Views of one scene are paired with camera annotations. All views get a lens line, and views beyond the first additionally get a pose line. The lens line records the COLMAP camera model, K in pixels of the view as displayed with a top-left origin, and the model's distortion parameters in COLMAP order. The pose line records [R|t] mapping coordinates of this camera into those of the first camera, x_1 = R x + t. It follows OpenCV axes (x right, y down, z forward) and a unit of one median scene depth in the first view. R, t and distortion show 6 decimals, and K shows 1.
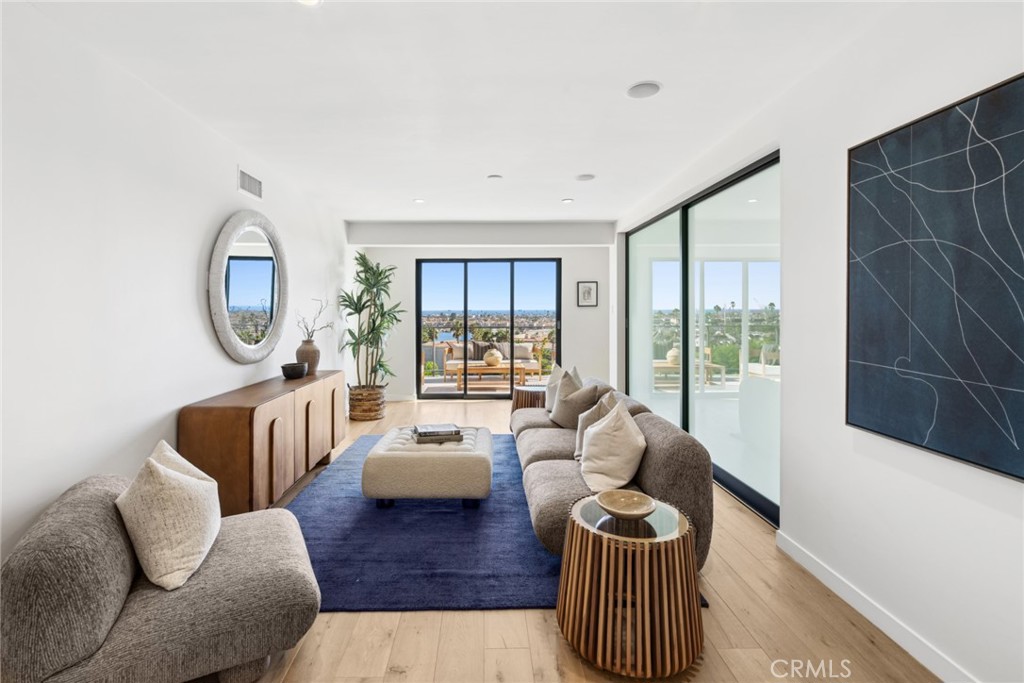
lens RADIAL K [[471.6, 0, 482.0], [0, 471.6, 306.2], [0, 0, 1]] dist [0.000957, -0.000408]
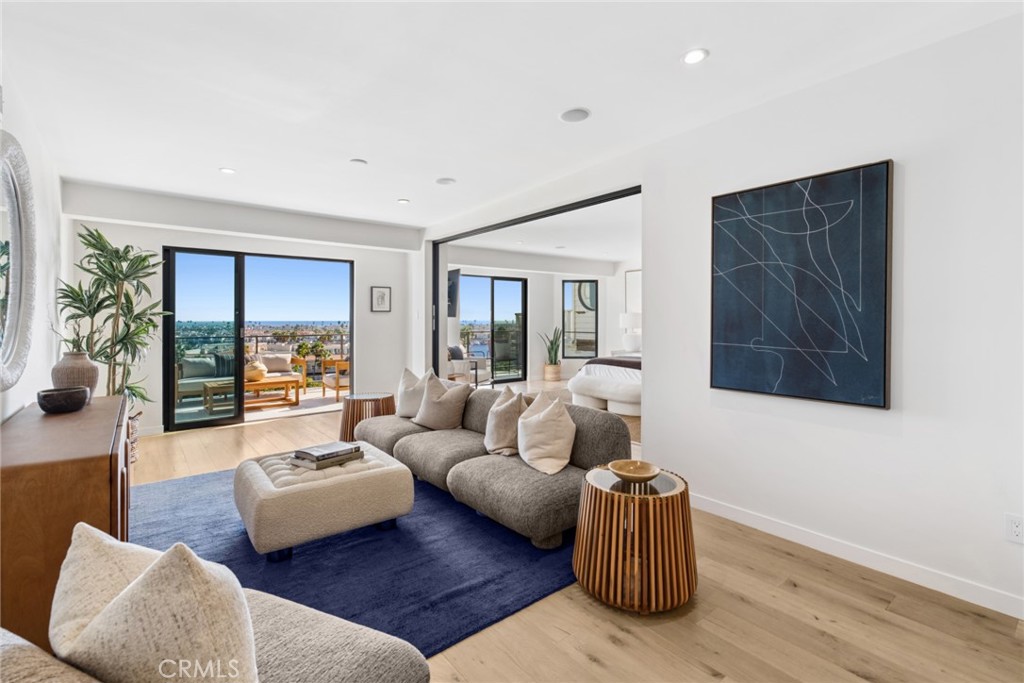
lens RADIAL K [[471.6, 0, 500.6], [0, 471.6, 316.6], [0, 0, 1]] dist [0.000957, -0.000408]
pose [[0.789284, 0.008207, 0.613973, -0.382482], [-0.007218, 0.999966, -0.004086, 0.027096], [-0.613986, -0.001207, 0.789316, 0.160778]]
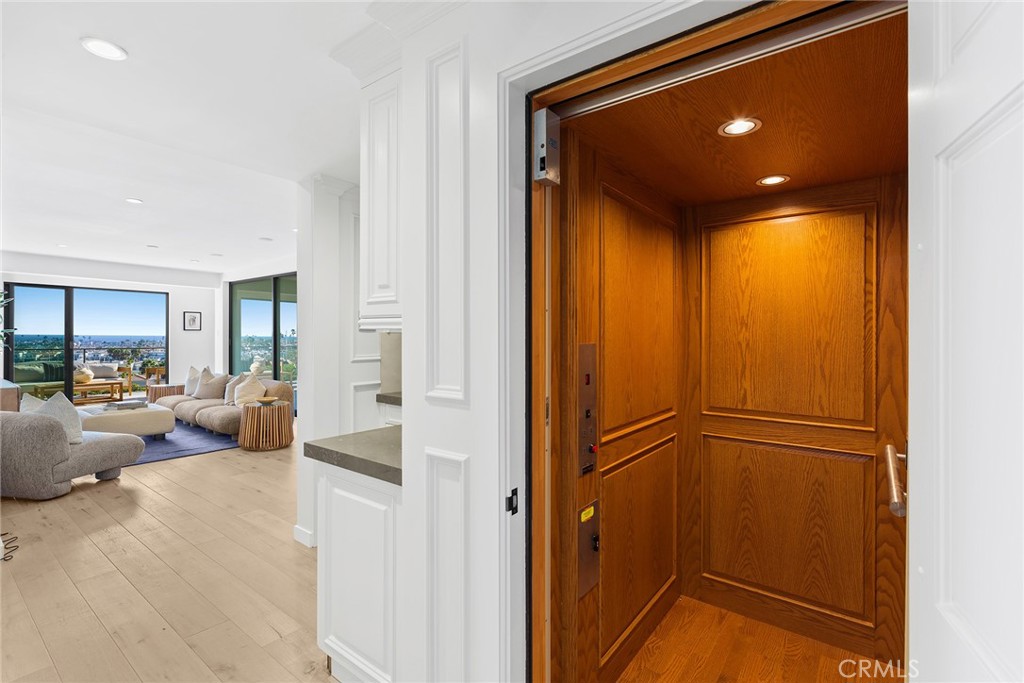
lens RADIAL K [[471.6, 0, 501.7], [0, 471.6, 342.0], [0, 0, 1]] dist [0.000957, -0.000408]
pose [[0.616489, 0.003145, 0.787357, -0.602658], [-0.017349, 0.999804, 0.009590, 0.011543], [-0.787172, -0.019571, 0.616423, -1.062400]]
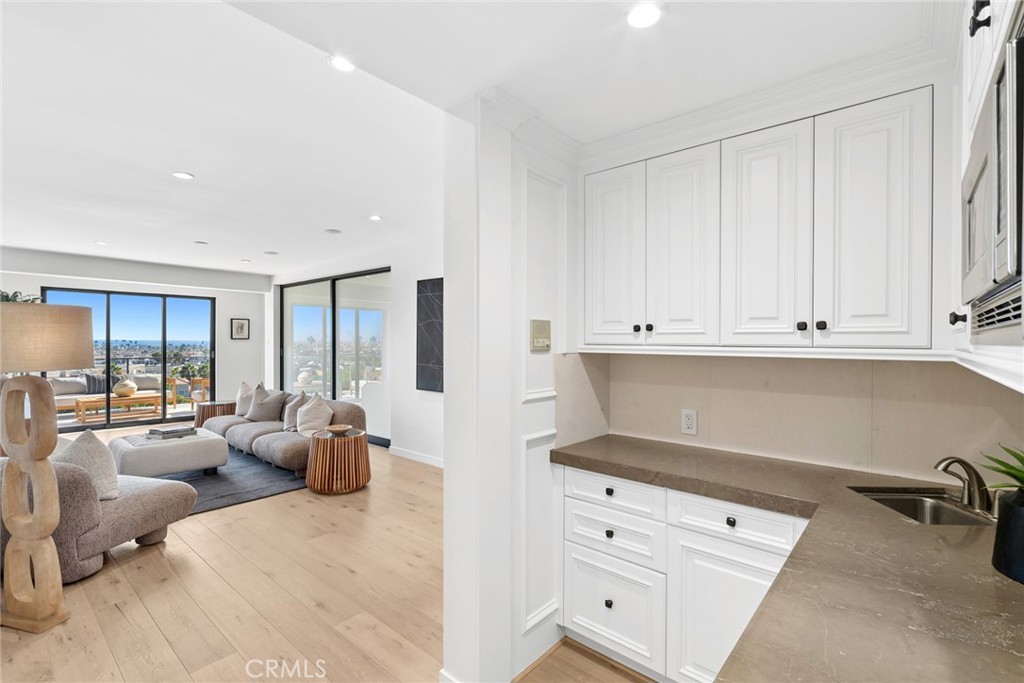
lens RADIAL K [[471.6, 0, 498.4], [0, 471.6, 347.2], [0, 0, 1]] dist [0.000957, -0.000408]
pose [[0.664447, 0.001838, 0.747333, -0.505756], [-0.016690, 0.999784, 0.012381, -0.009152], [-0.747149, -0.020699, 0.664335, -0.620695]]
